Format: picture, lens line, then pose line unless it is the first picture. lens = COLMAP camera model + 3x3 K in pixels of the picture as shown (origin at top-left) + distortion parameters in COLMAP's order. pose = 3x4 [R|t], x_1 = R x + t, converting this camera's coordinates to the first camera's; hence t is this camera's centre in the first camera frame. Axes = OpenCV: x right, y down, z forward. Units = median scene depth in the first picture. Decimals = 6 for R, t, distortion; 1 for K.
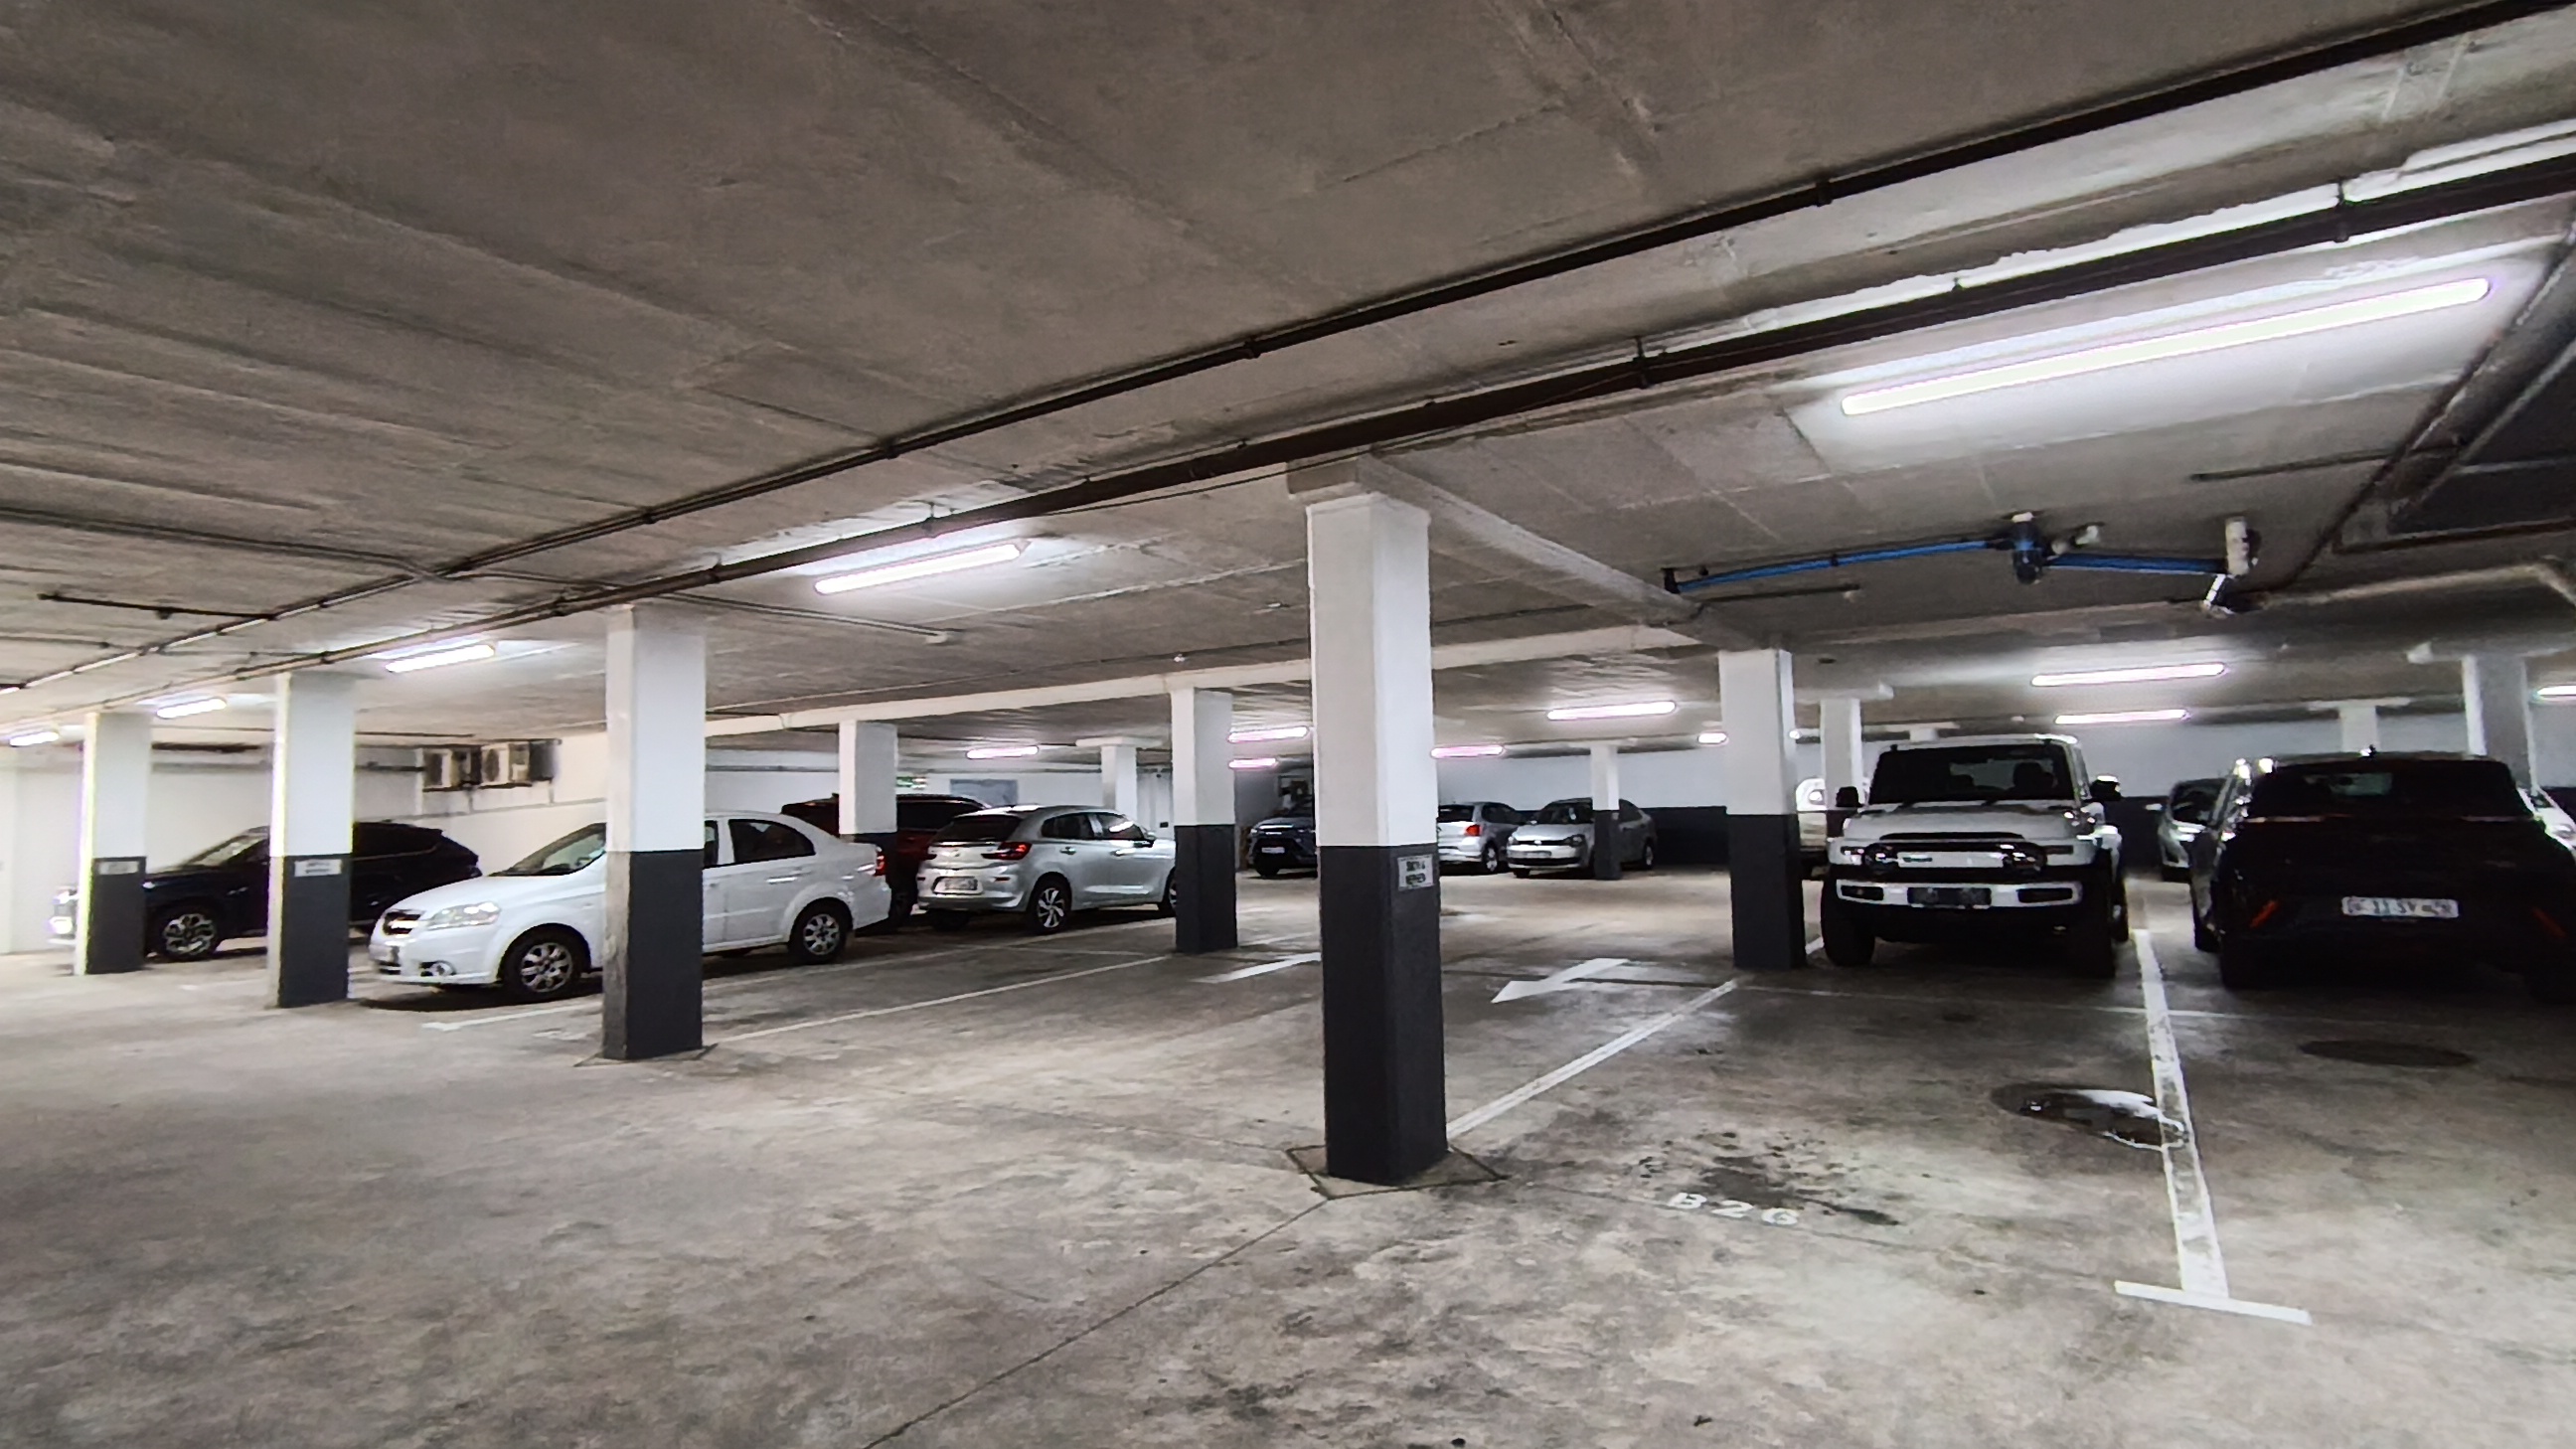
lens RADIAL K [[1246.8, 0, 1303.6], [0, 1246.8, 722.2], [0, 0, 1]] dist [0.008227, -0.003876]
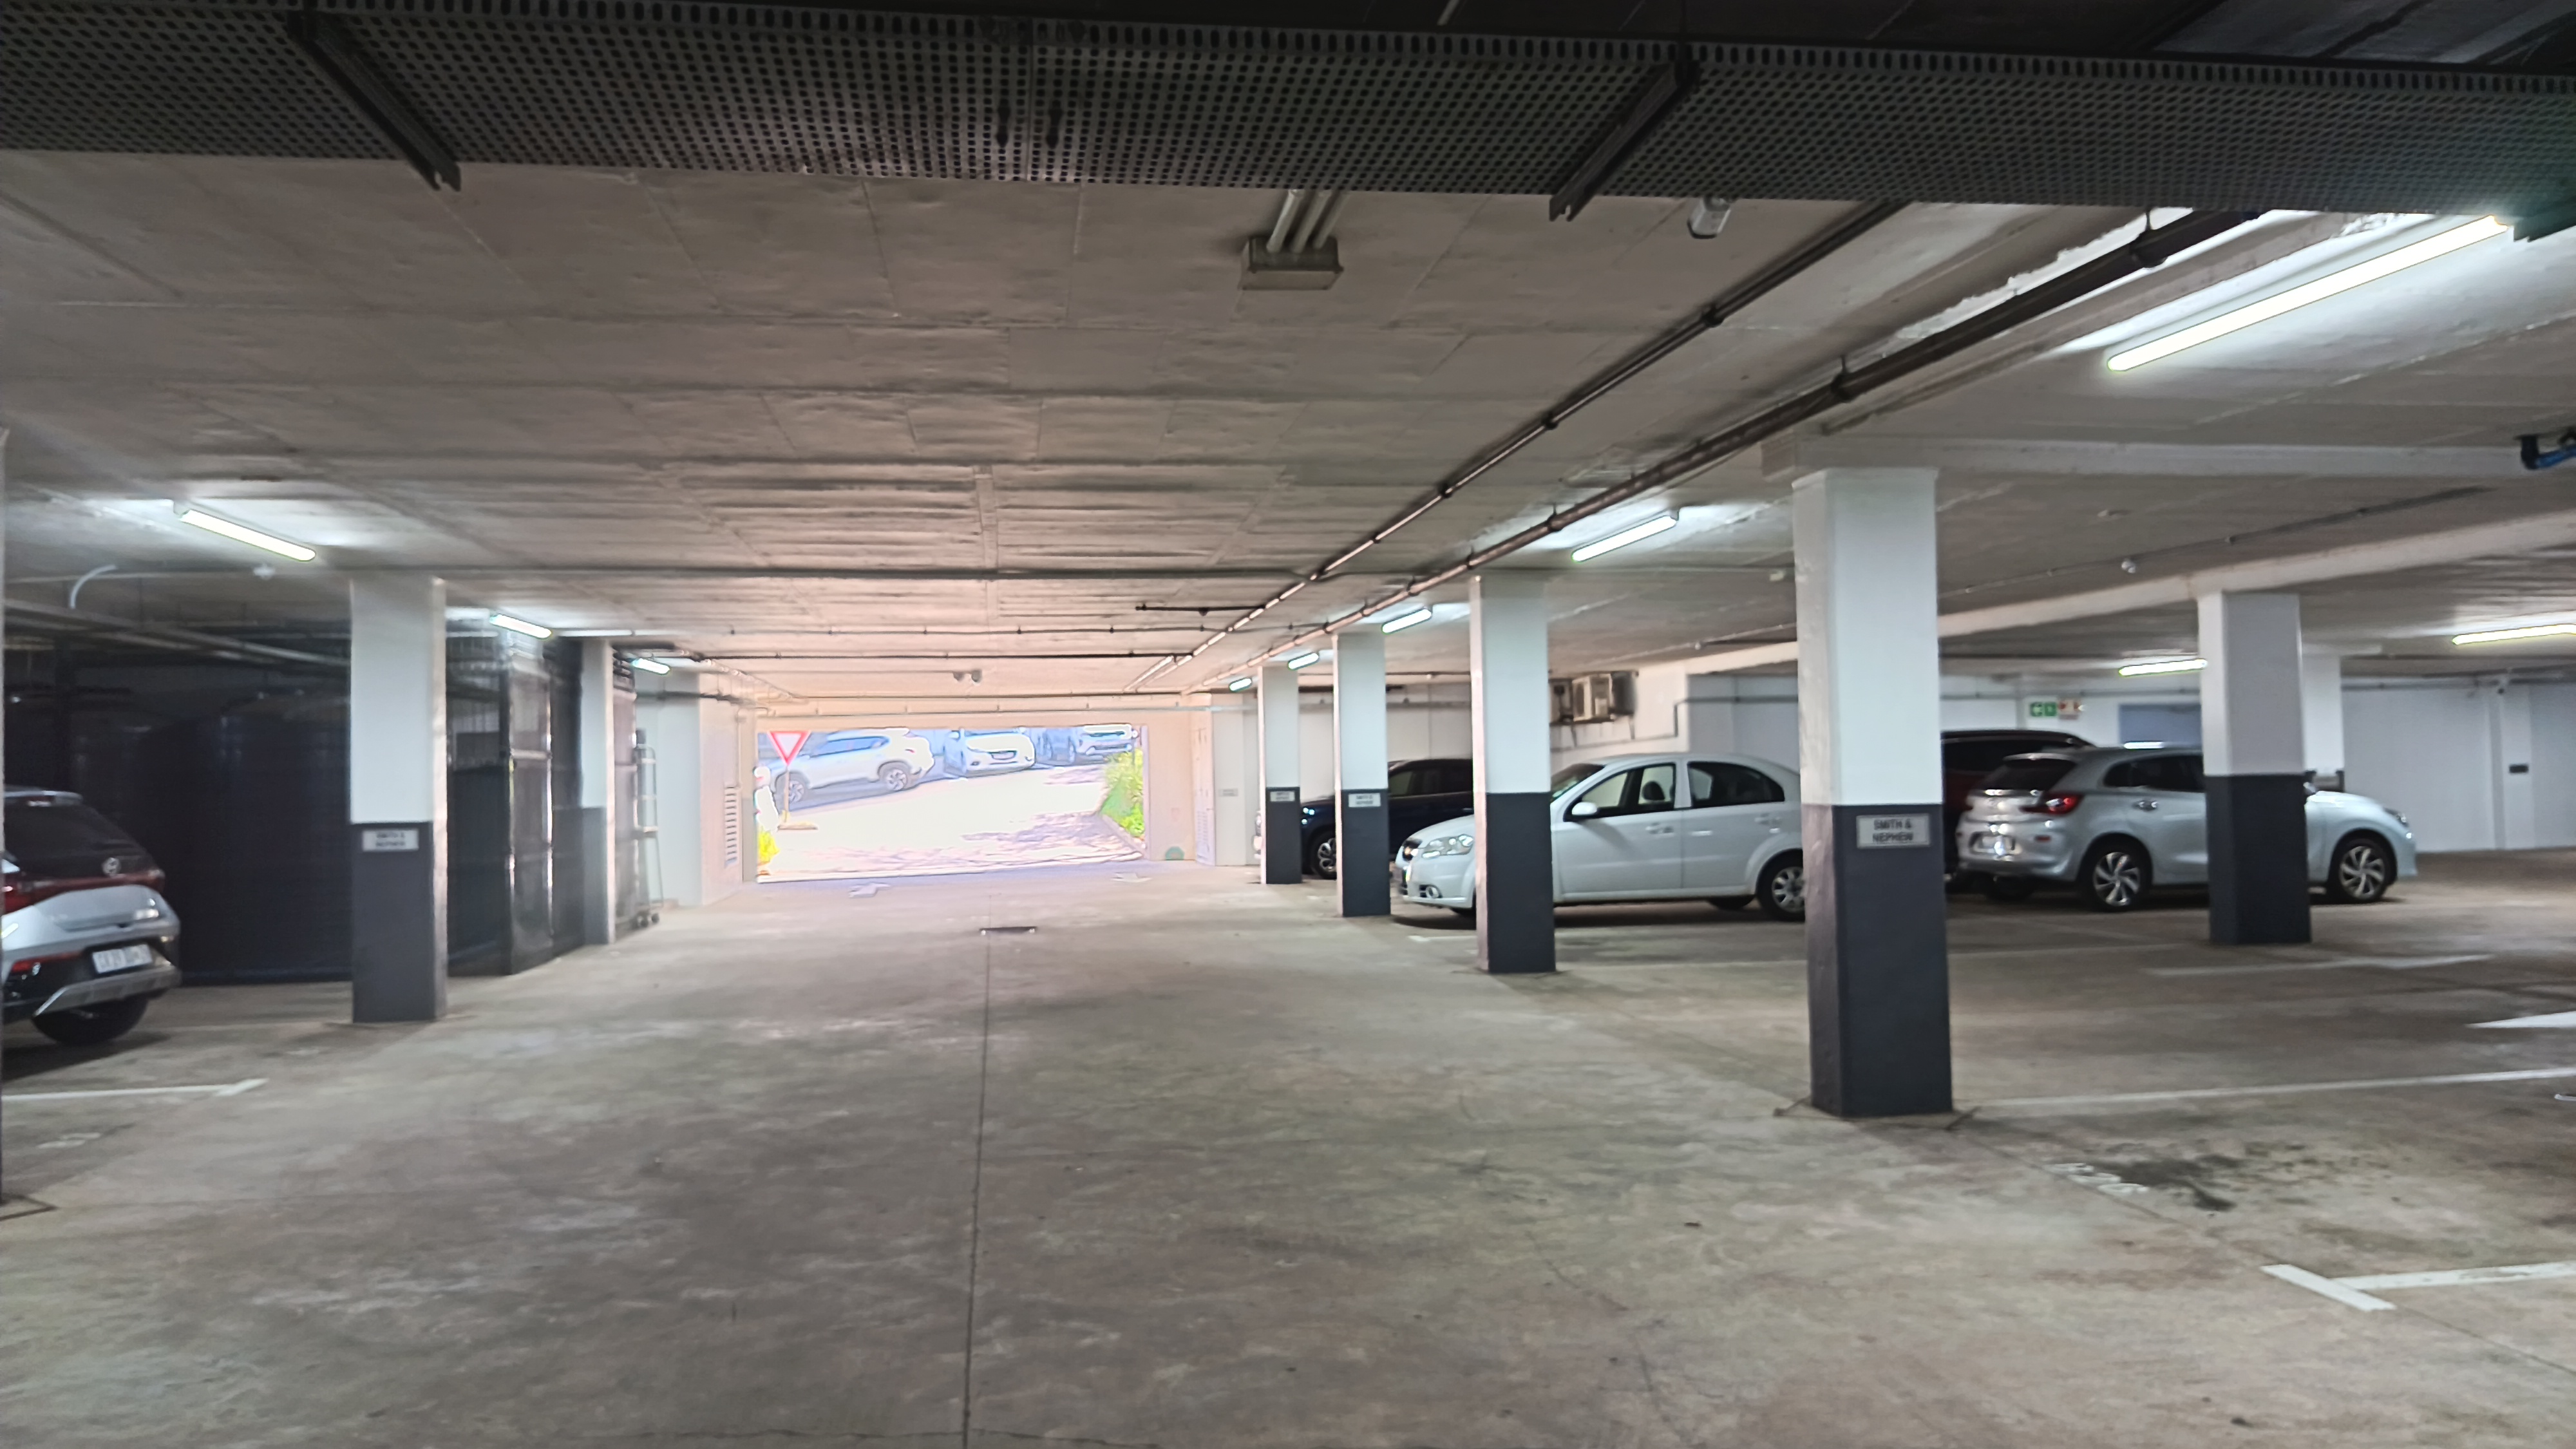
lens RADIAL K [[1868.1, 0, 1282.3], [0, 1868.1, 721.4], [0, 0, 1]] dist [0.013149, 0.001200]
pose [[0.660362, -0.006576, -0.750919, 0.384047], [0.054694, 0.997727, 0.039360, -0.024536], [0.748953, -0.067063, 0.659221, -0.160411]]
